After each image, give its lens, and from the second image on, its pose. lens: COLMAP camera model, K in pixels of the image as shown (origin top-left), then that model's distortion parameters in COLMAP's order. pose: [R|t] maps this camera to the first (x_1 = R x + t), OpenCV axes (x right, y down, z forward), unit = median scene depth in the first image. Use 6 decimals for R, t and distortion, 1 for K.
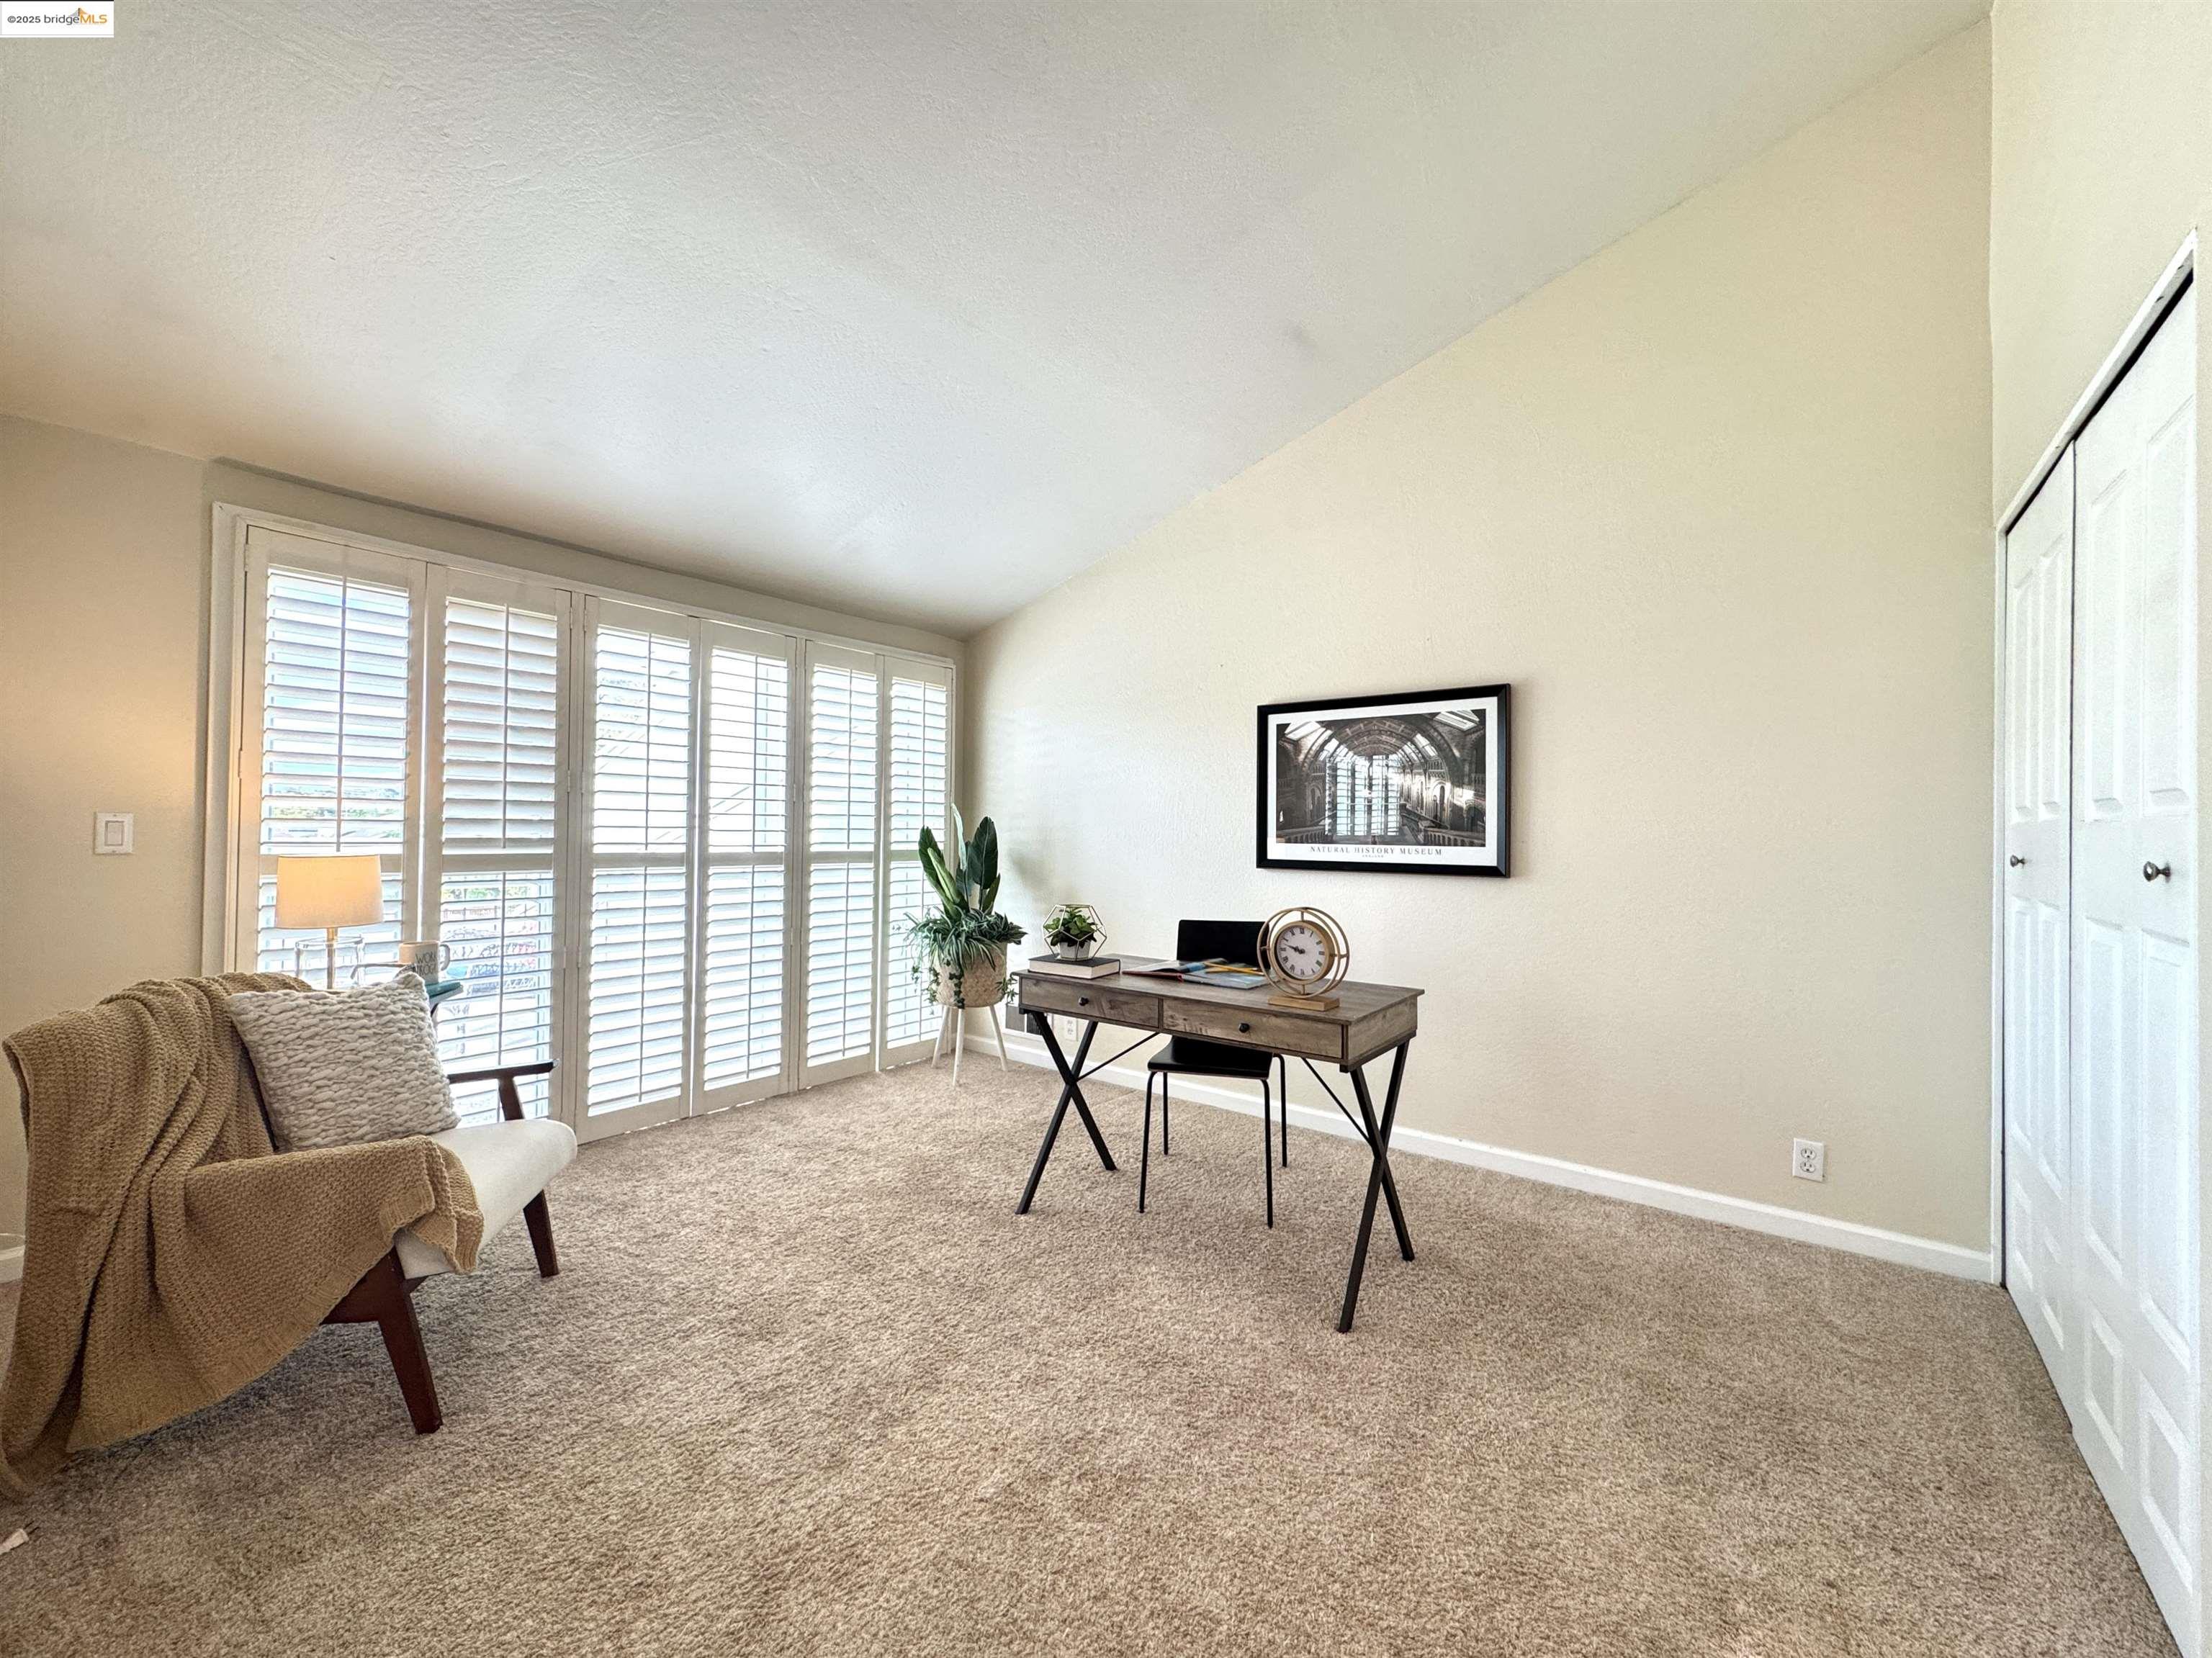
lens RADIAL K [[888.4, 0, 1104.3], [0, 888.4, 824.0], [0, 0, 1]] dist [0.000104, 0.000200]
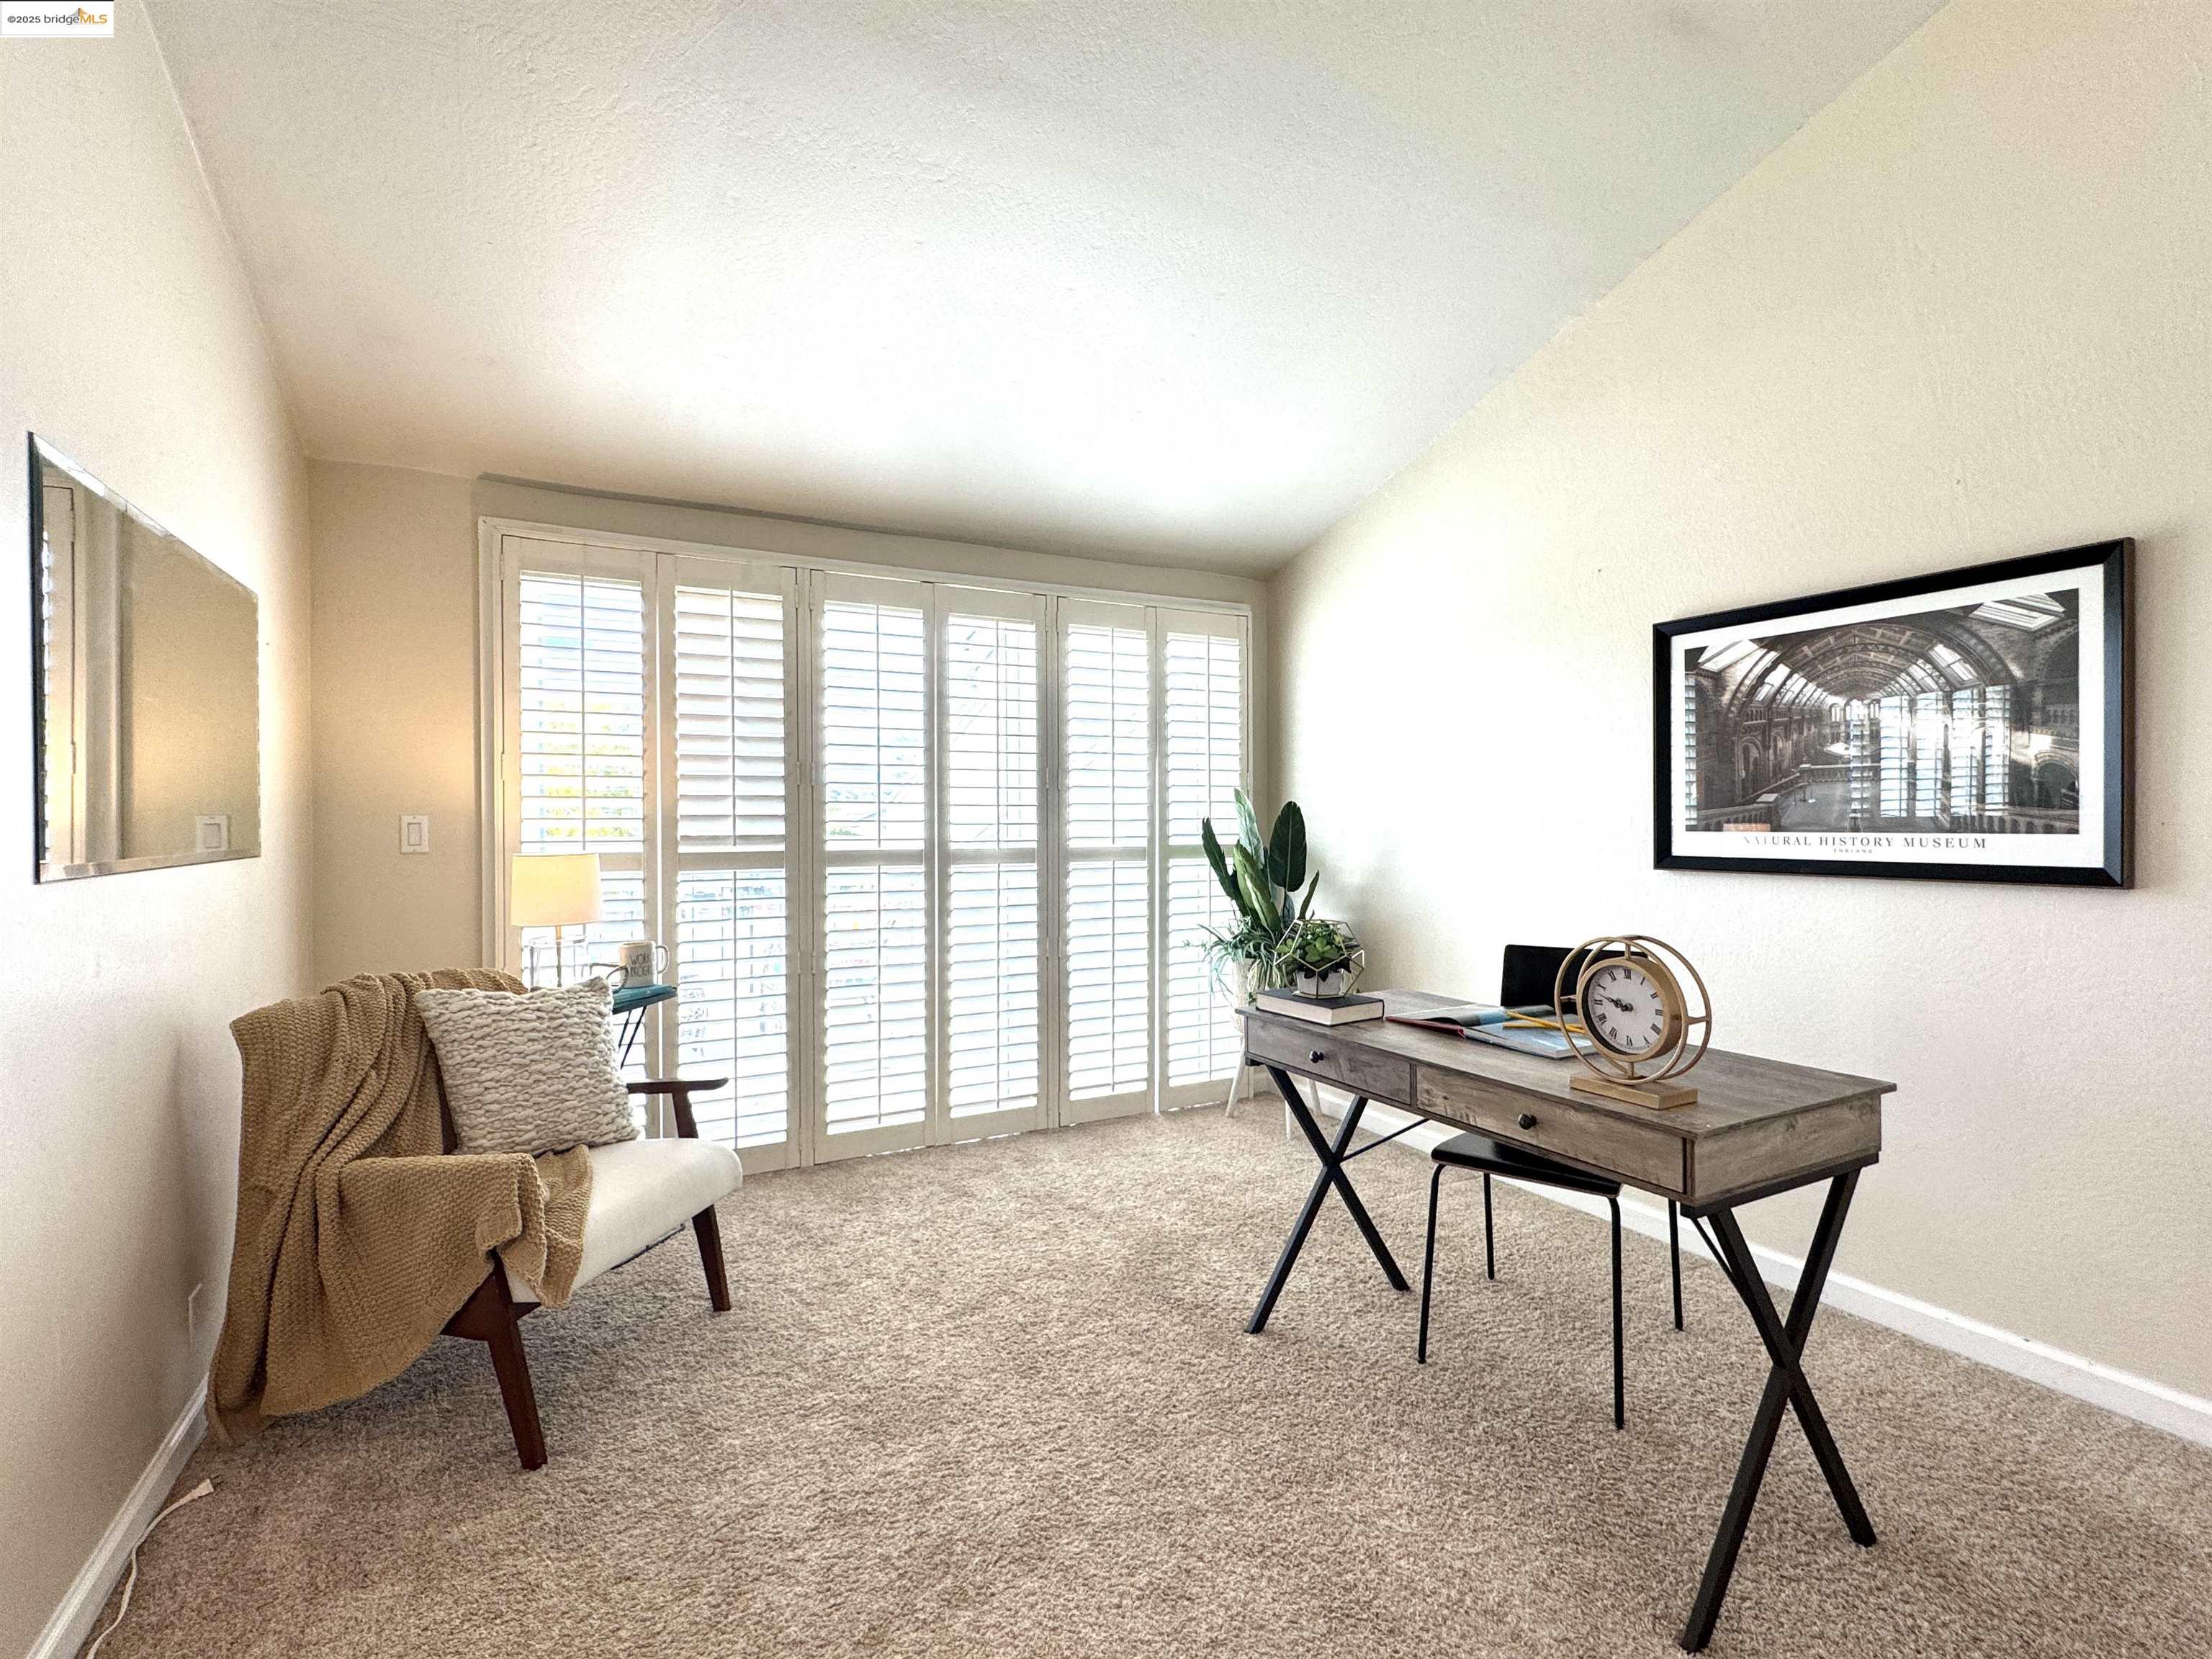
lens RADIAL K [[1036.7, 0, 1105.5], [0, 1036.7, 833.3], [0, 0, 1]] dist [-0.002749, 0.001381]
pose [[0.911276, -0.010094, -0.411671, 0.155463], [0.018236, 0.999708, 0.015855, 0.004142], [0.411391, -0.021956, 0.911194, 0.165891]]
